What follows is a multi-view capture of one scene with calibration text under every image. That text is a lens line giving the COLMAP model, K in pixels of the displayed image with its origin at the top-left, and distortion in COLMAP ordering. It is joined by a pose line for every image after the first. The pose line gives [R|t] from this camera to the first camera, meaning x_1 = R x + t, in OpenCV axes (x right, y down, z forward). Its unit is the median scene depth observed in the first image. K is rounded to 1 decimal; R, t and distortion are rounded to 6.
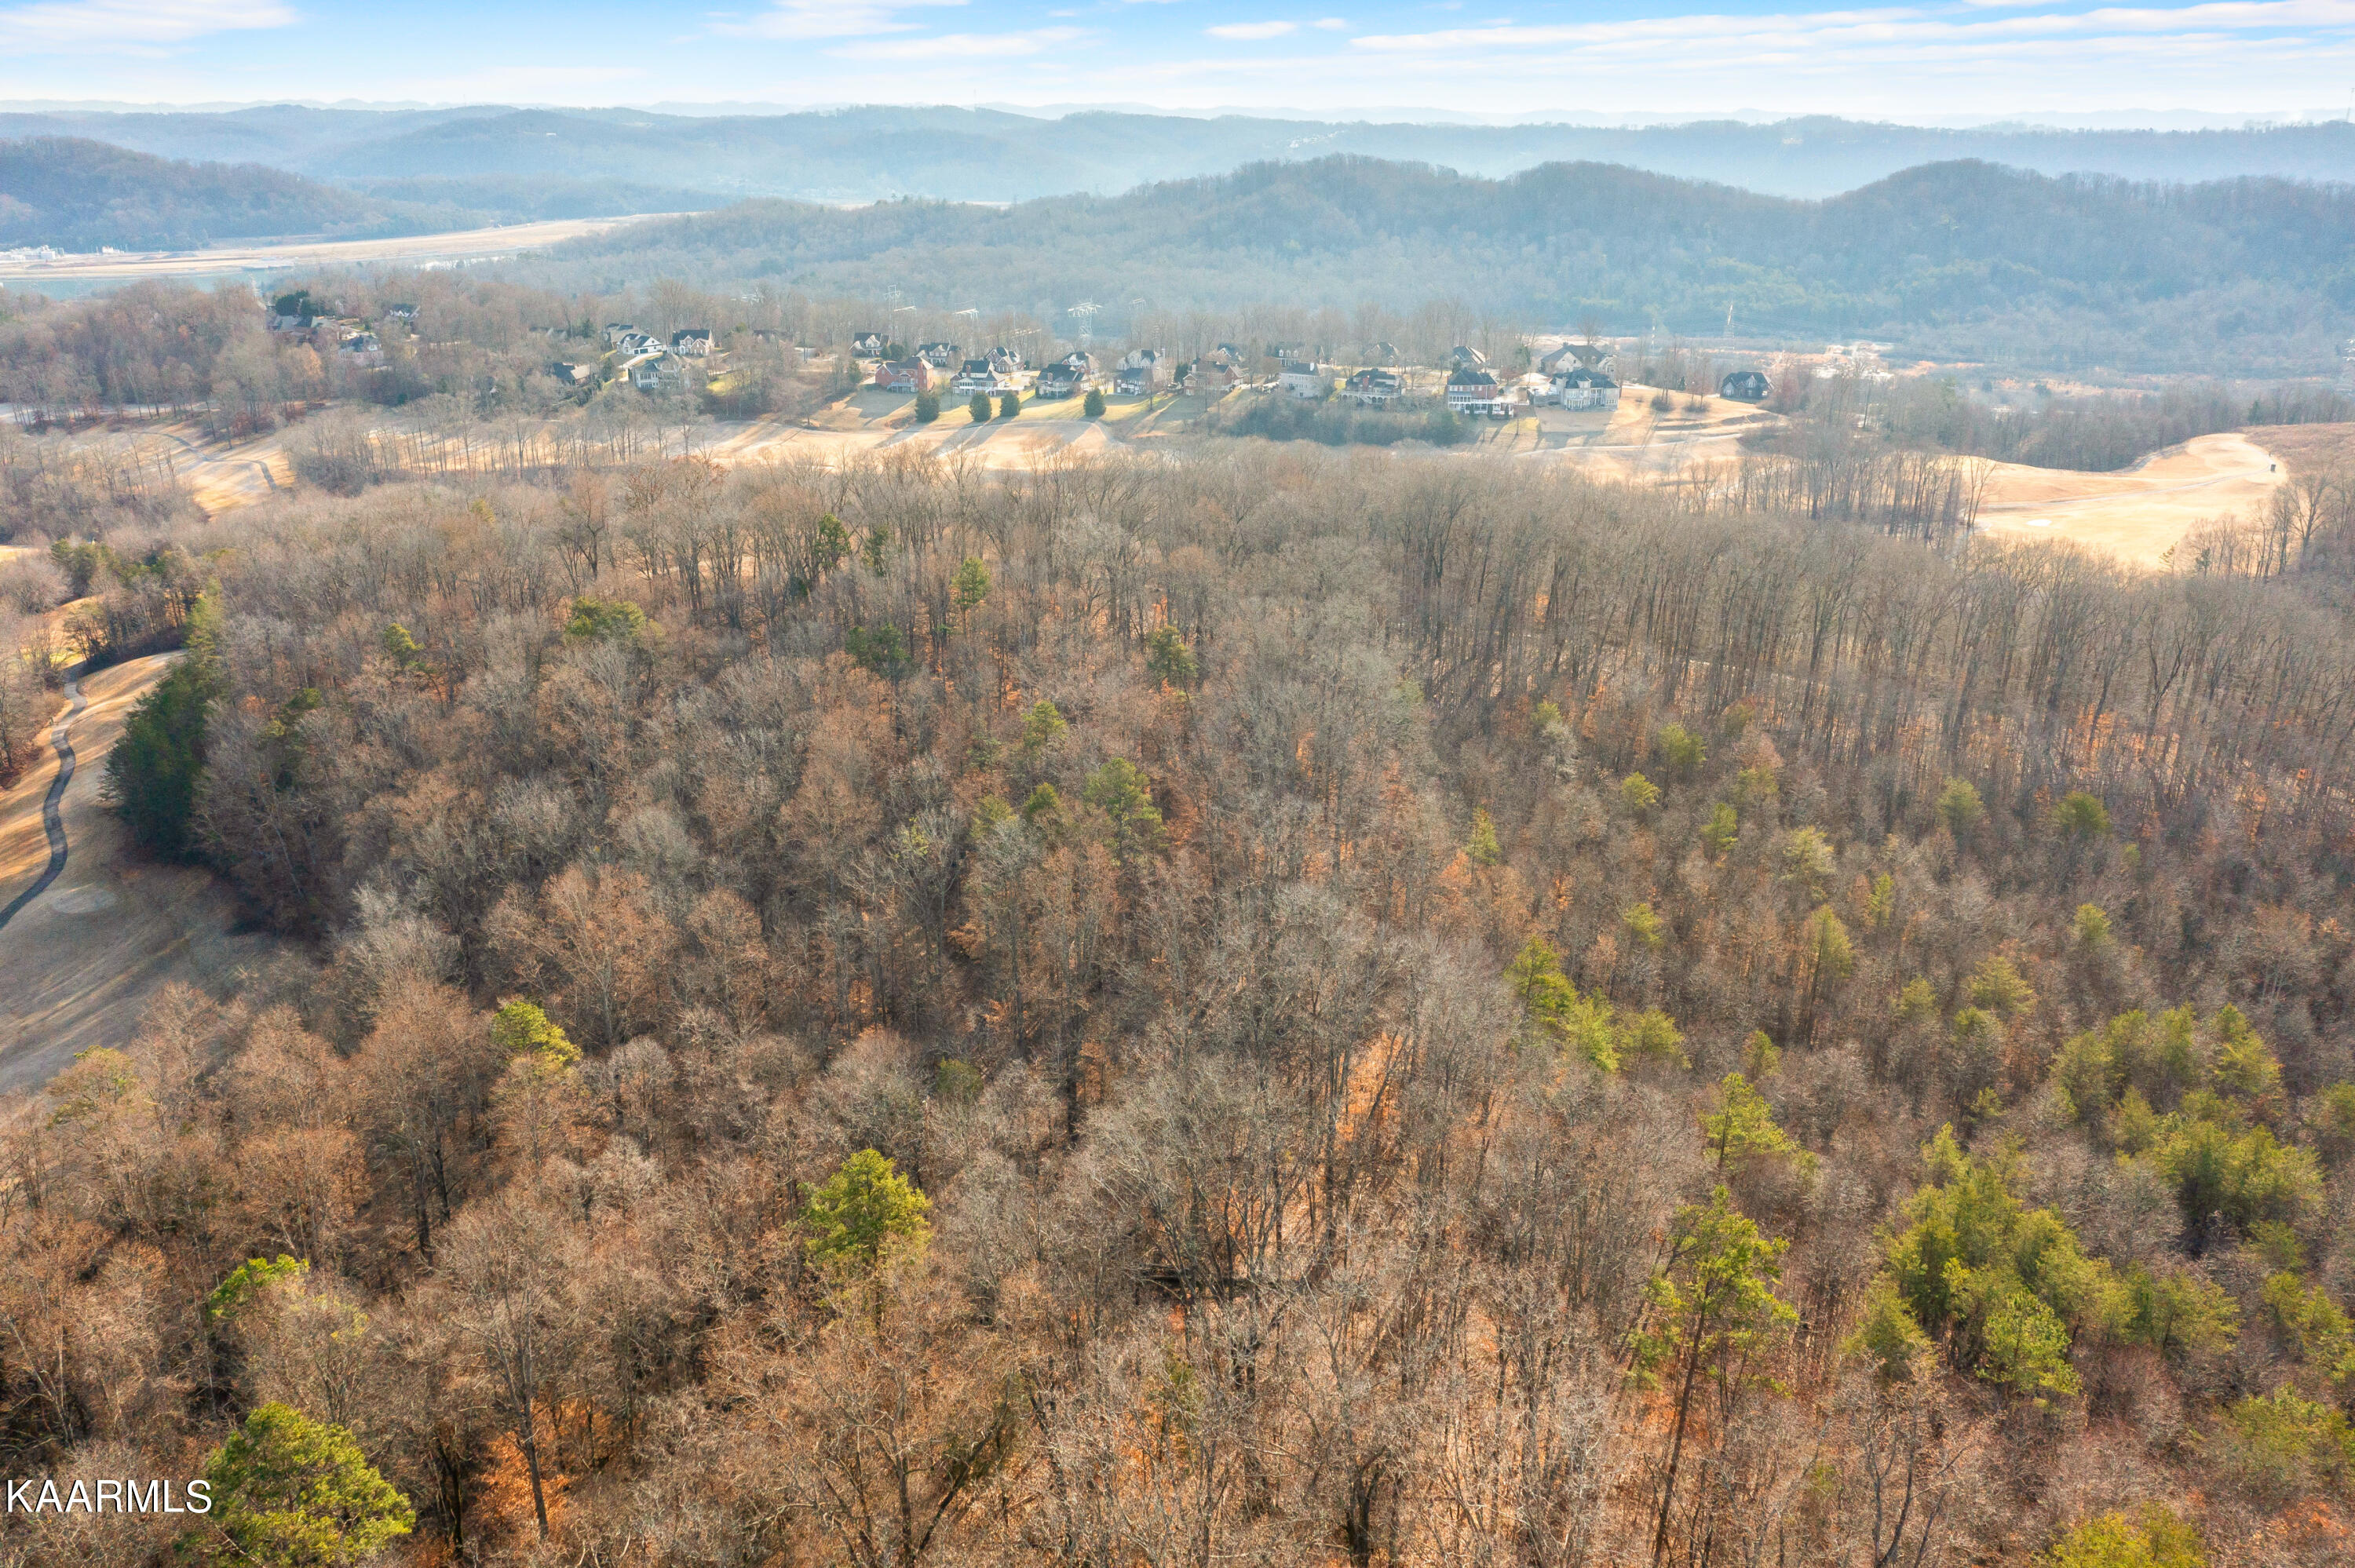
lens RADIAL K [[1854.6, 0, 1177.5], [0, 1854.6, 784.0], [0, 0, 1]] dist [0.004140, 0.008575]
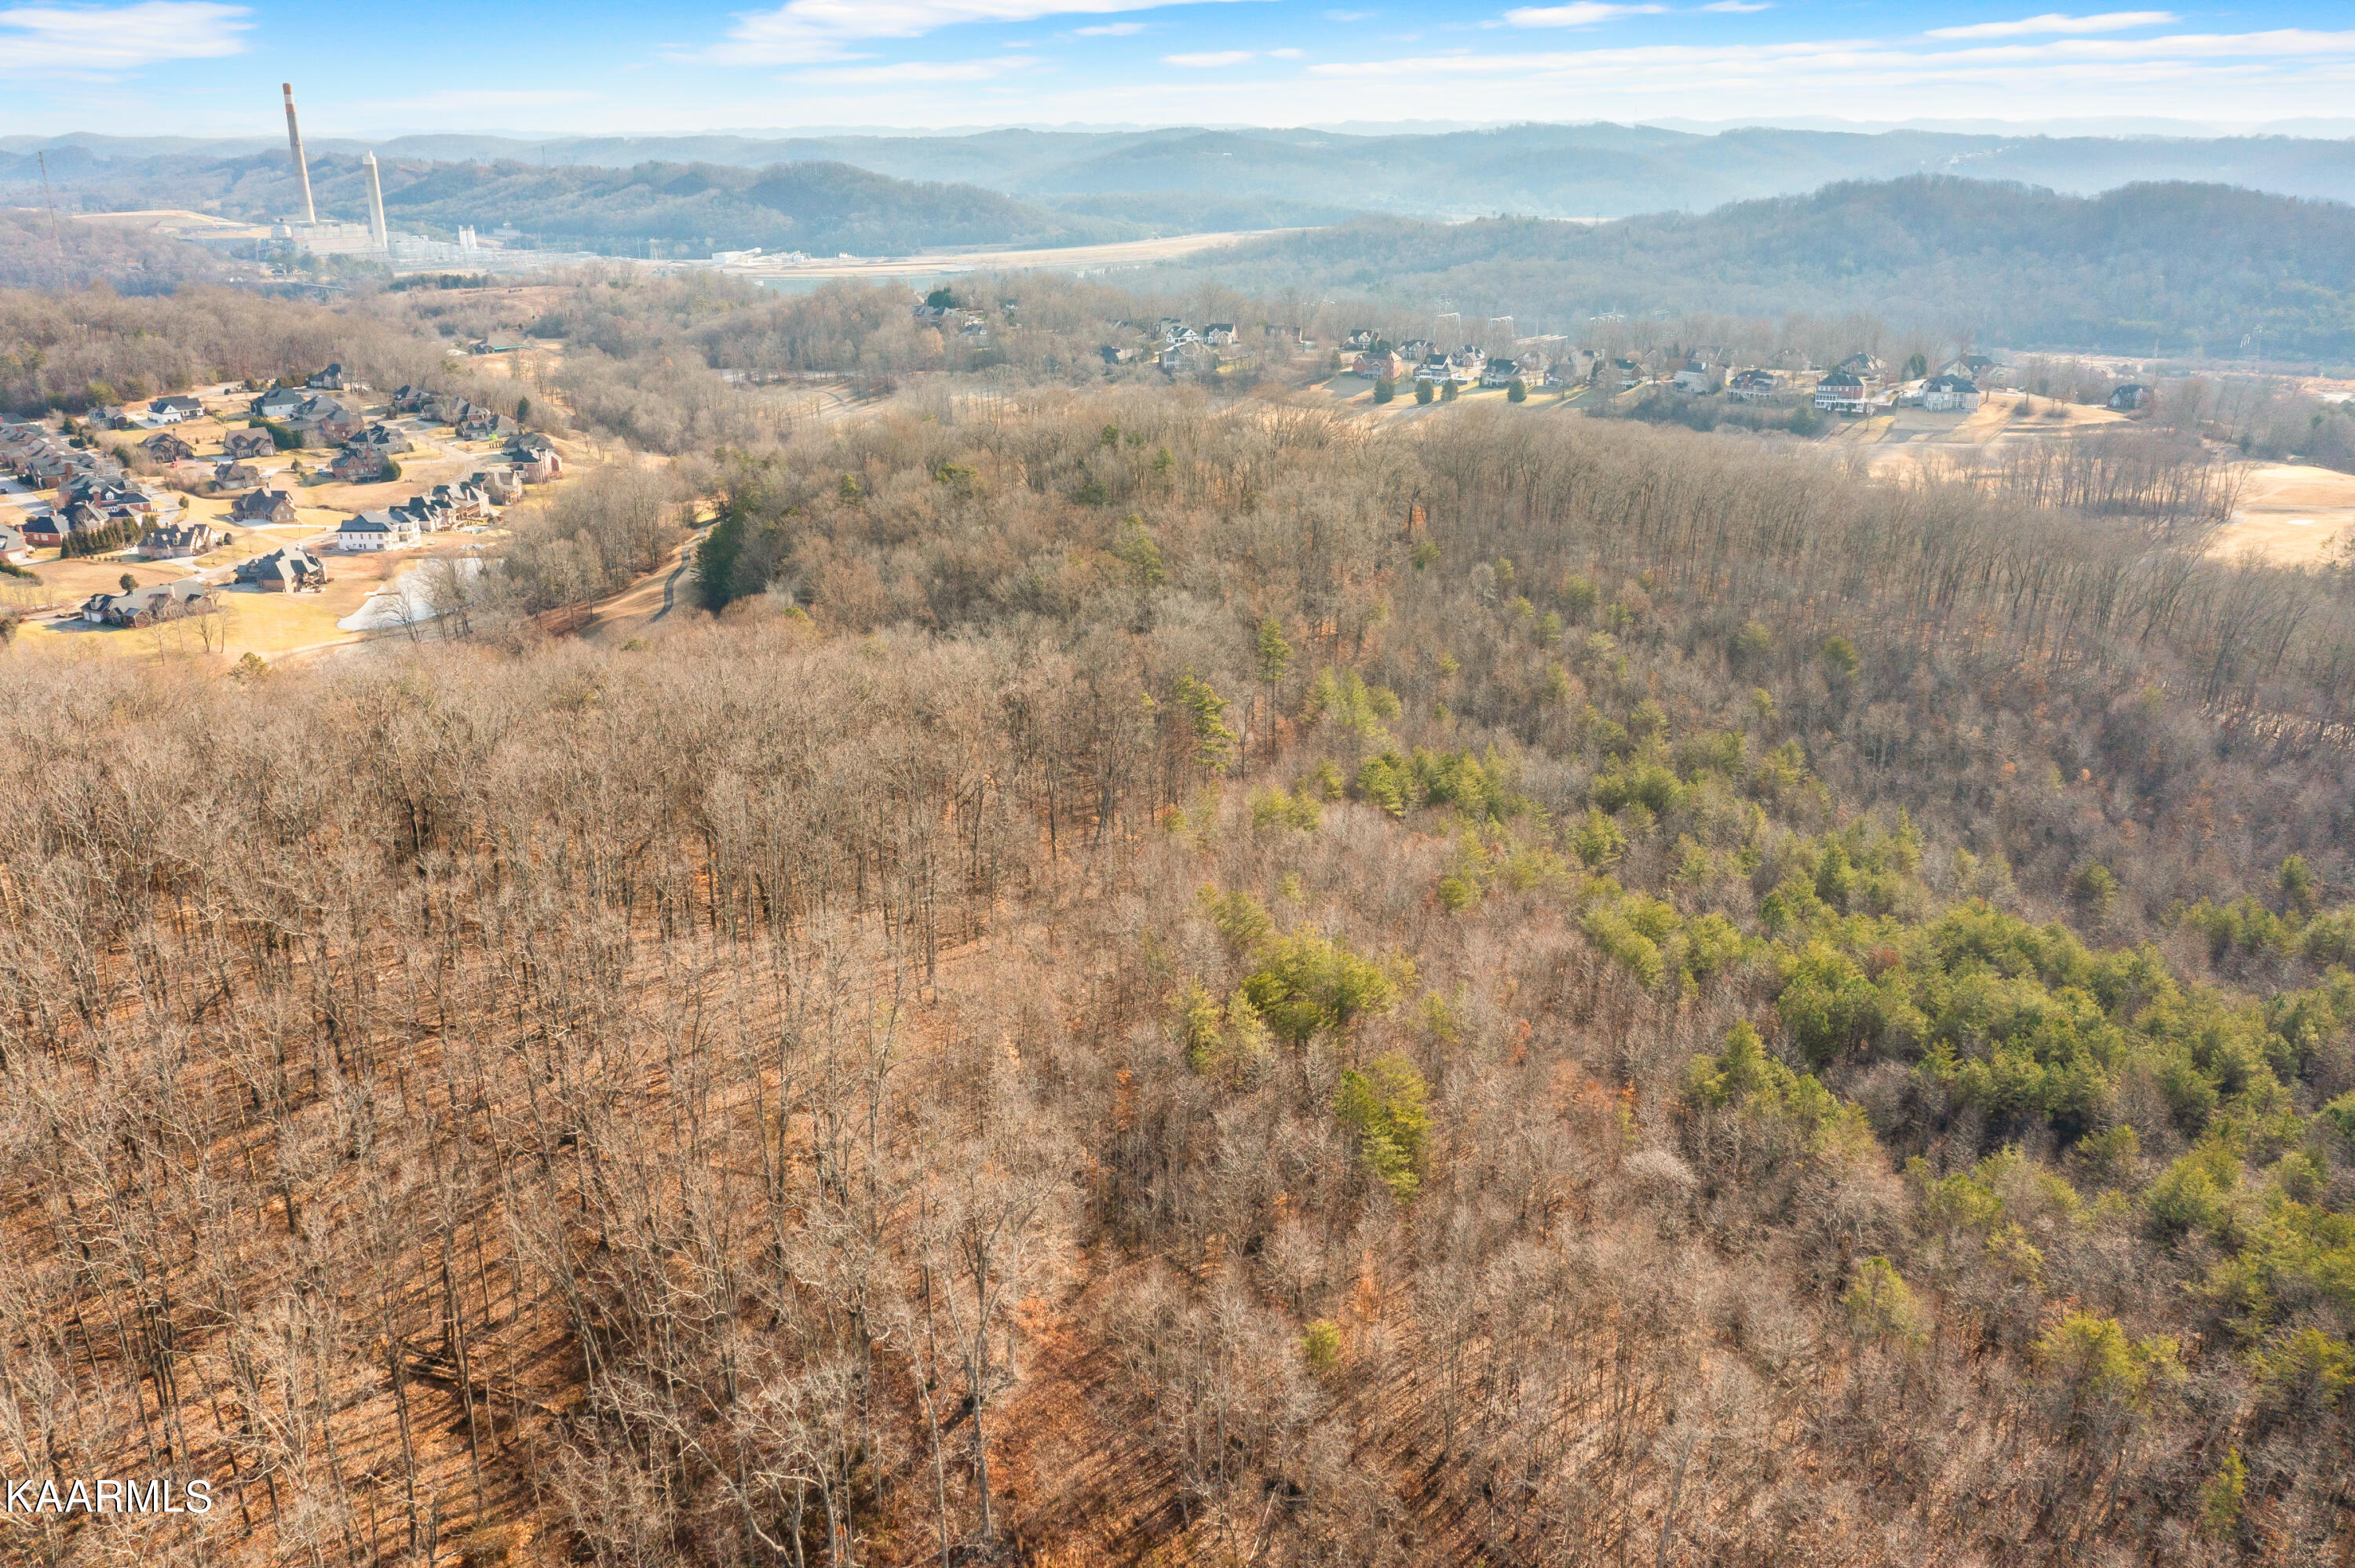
lens RADIAL K [[1854.6, 0, 1177.5], [0, 1854.6, 784.0], [0, 0, 1]] dist [0.004140, 0.008575]
pose [[0.940781, 0.104831, -0.322400, 0.138063], [-0.107217, 0.994181, 0.010403, 0.046145], [0.321614, 0.024780, 0.946547, -0.154628]]
